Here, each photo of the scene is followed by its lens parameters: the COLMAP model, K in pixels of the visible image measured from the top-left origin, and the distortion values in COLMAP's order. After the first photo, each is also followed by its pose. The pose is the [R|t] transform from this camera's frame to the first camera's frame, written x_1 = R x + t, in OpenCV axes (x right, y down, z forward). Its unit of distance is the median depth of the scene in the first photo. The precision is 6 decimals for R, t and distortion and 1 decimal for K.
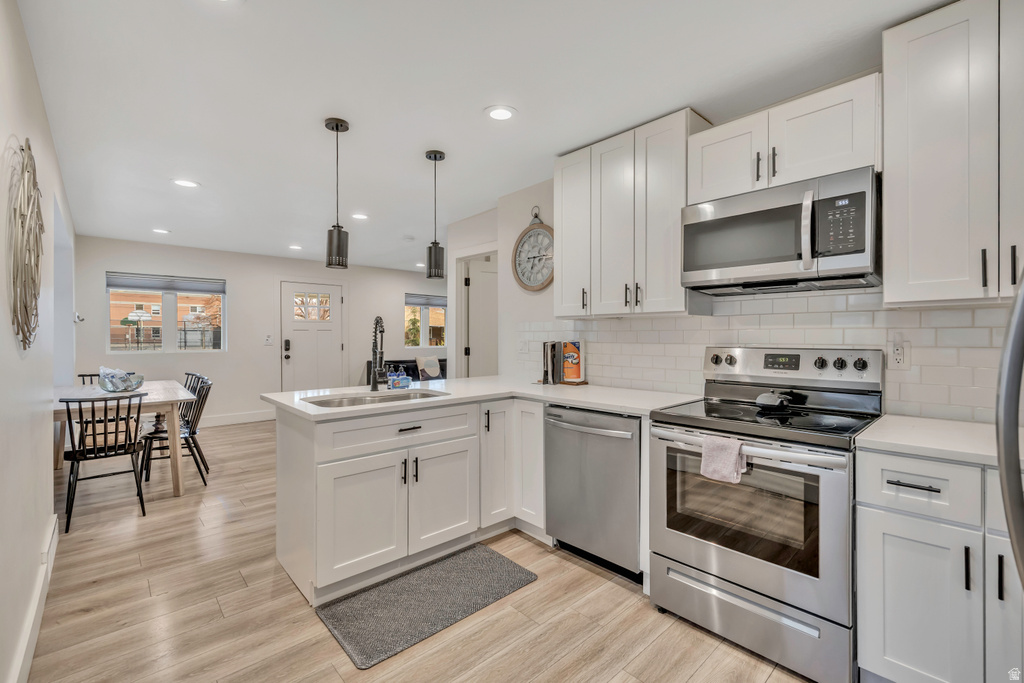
lens RADIAL K [[436.1, 0, 511.7], [0, 436.1, 345.8], [0, 0, 1]] dist [-0.010646, 0.000063]
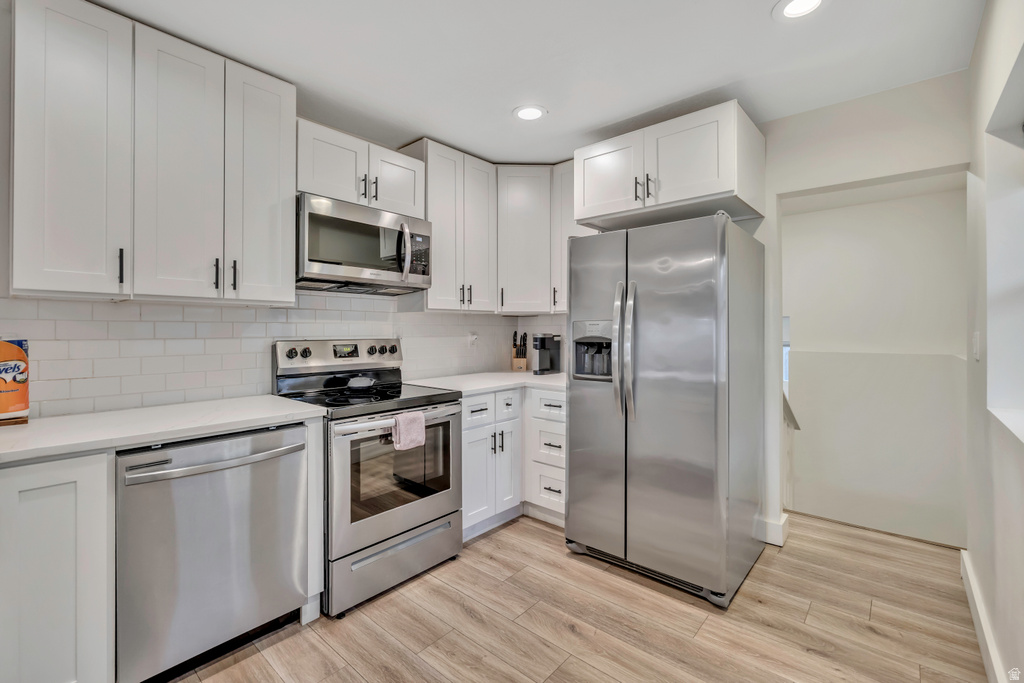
lens RADIAL K [[448.3, 0, 512.3], [0, 448.3, 331.6], [0, 0, 1]] dist [-0.001282, 0.000248]
pose [[-0.107695, -0.003313, 0.994178, -0.657010], [0.018362, 0.999817, 0.005321, -0.015451], [-0.994014, 0.018828, -0.107614, 0.698481]]
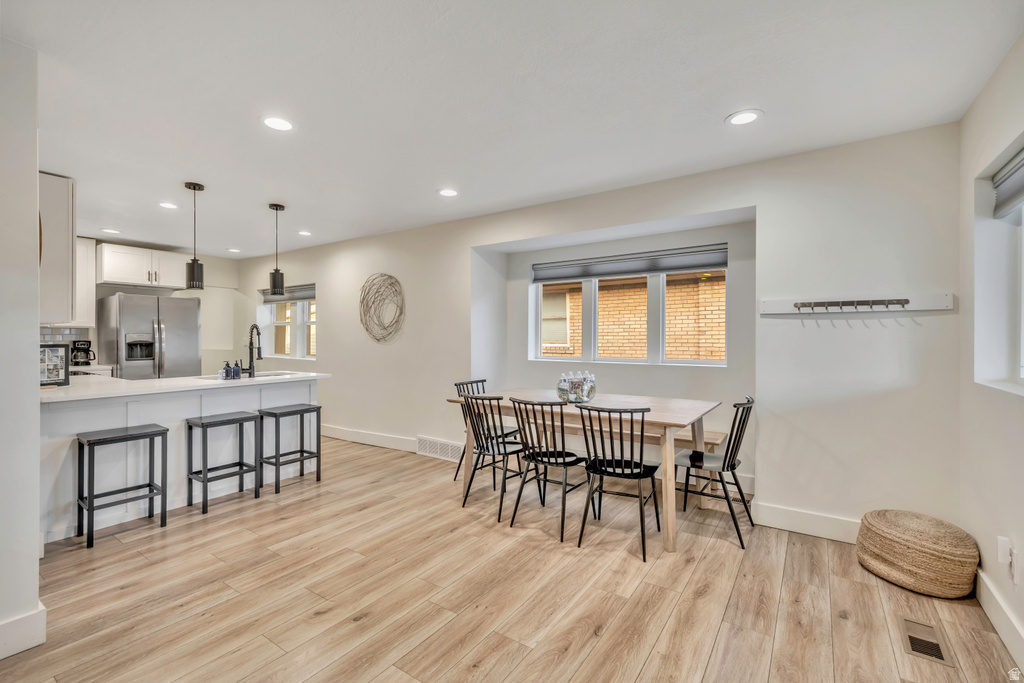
lens RADIAL K [[443.9, 0, 513.3], [0, 443.9, 340.2], [0, 0, 1]] dist [-0.000884, 0.000057]
pose [[-0.976523, 0.002802, -0.215393, -1.064857], [-0.002530, 0.999697, 0.024476, -0.064862], [0.215397, 0.024446, -0.976221, 3.265046]]
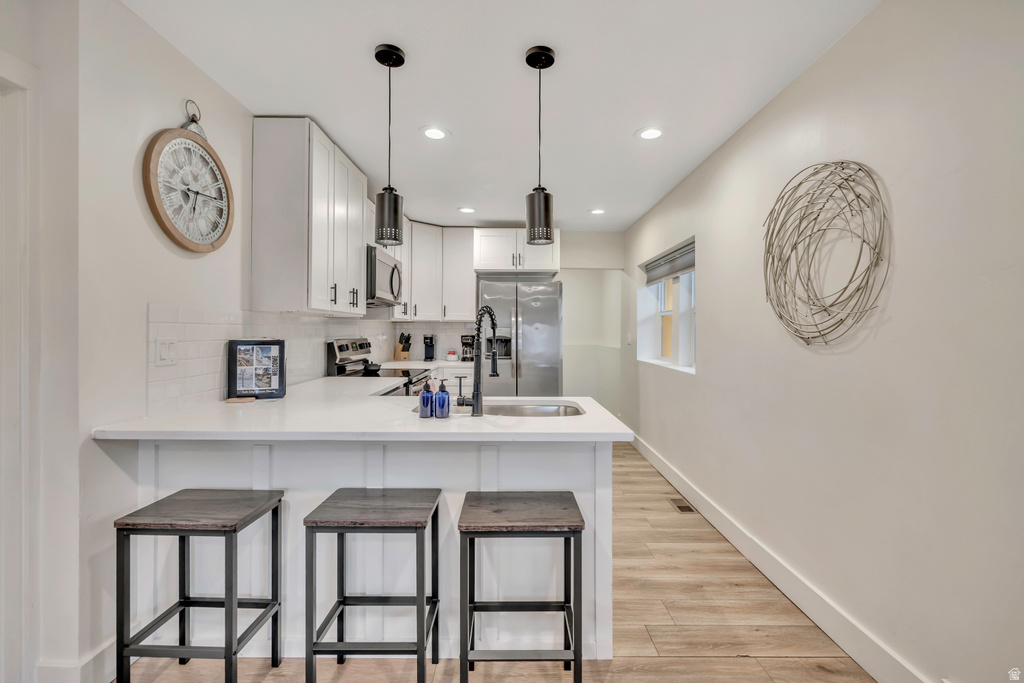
lens RADIAL K [[448.3, 0, 512.3], [0, 448.3, 331.6], [0, 0, 1]] dist [-0.001282, 0.000248]
pose [[-0.729341, -0.002389, 0.684146, -1.061977], [0.008041, 0.999895, 0.012064, -0.040741], [-0.684103, 0.014301, -0.729245, 1.887523]]
